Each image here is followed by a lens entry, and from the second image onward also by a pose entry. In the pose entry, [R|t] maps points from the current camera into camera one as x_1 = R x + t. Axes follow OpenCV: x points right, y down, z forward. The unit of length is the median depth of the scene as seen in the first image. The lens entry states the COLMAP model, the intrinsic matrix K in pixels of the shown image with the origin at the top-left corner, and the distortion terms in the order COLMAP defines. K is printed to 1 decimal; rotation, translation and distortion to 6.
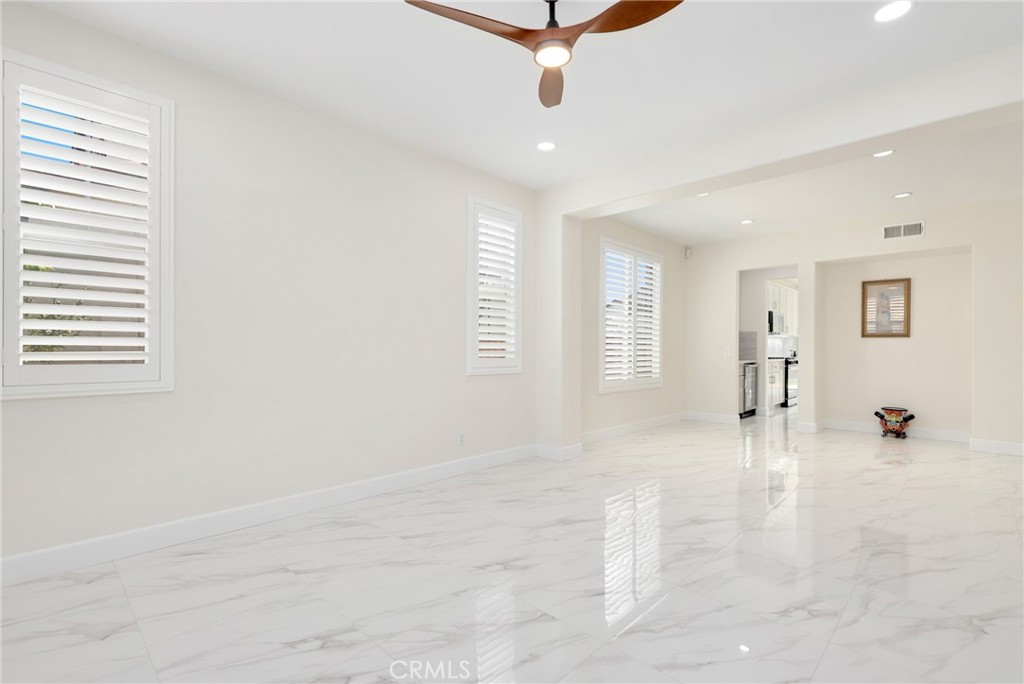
lens RADIAL K [[468.7, 0, 517.5], [0, 468.7, 348.9], [0, 0, 1]] dist [0.005872, 0.000362]
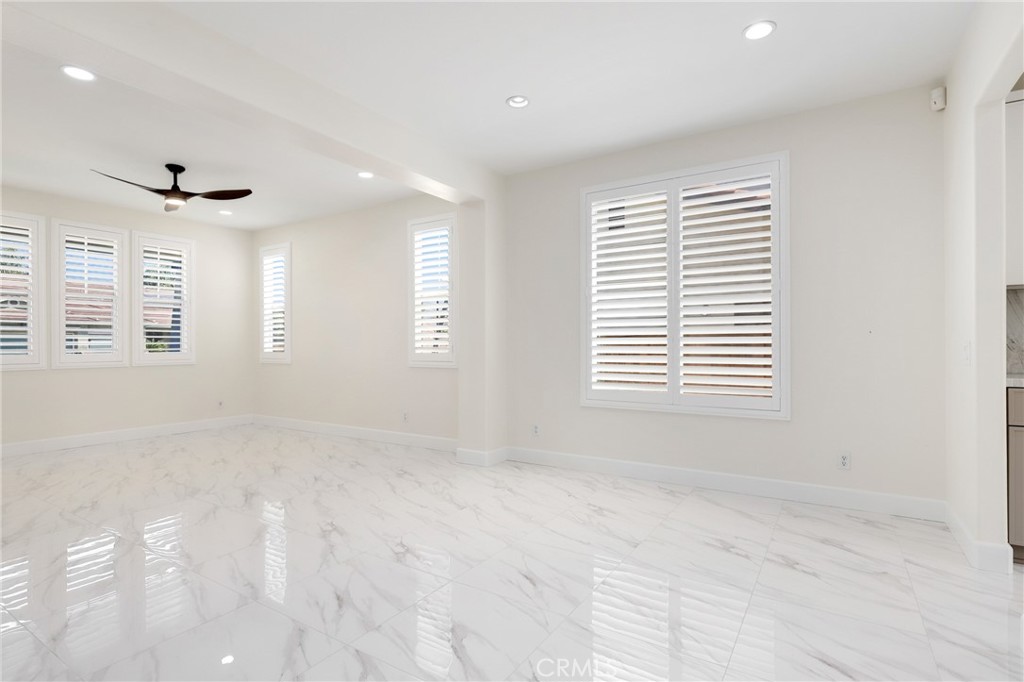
lens RADIAL K [[506.6, 0, 512.0], [0, 506.6, 341.0], [0, 0, 1]] dist [-0.002539, 0.000065]
pose [[0.192135, -0.010899, -0.981308, 1.140834], [0.005996, 0.999933, -0.009931, 0.003916], [0.981350, -0.003976, 0.192187, 0.917495]]
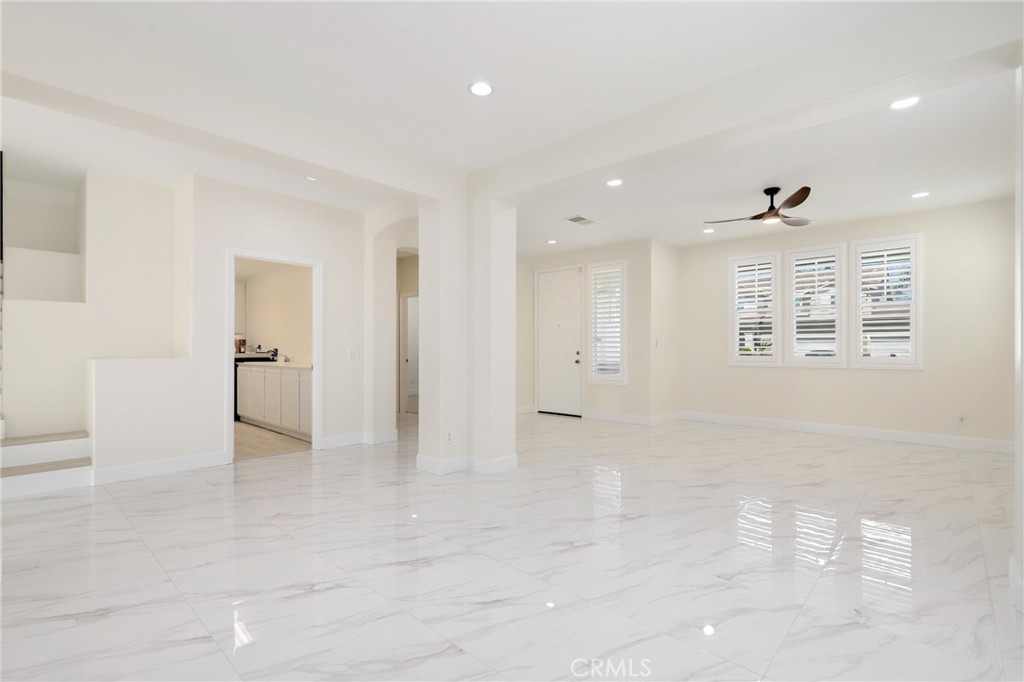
lens RADIAL K [[468.7, 0, 517.5], [0, 468.7, 347.9], [0, 0, 1]] dist [0.005872, 0.000362]
pose [[-0.999763, -0.004268, -0.021347, 0.617888], [-0.004235, 0.999990, -0.001613, 0.000172], [0.021354, -0.001522, -0.999771, 1.485641]]
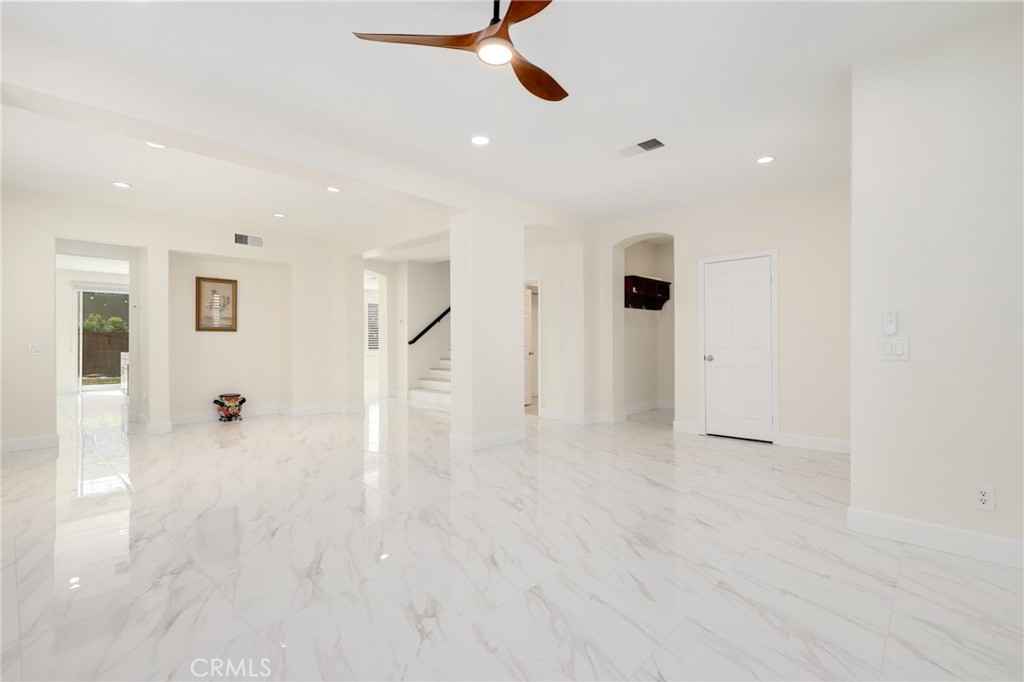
lens RADIAL K [[463.1, 0, 515.3], [0, 463.1, 339.6], [0, 0, 1]] dist [0.009803, -0.000730]
pose [[-0.022090, 0.001263, 0.999755, -0.424474], [0.004366, 0.999990, -0.001167, -0.001361], [-0.999746, 0.004339, -0.022095, 0.450762]]
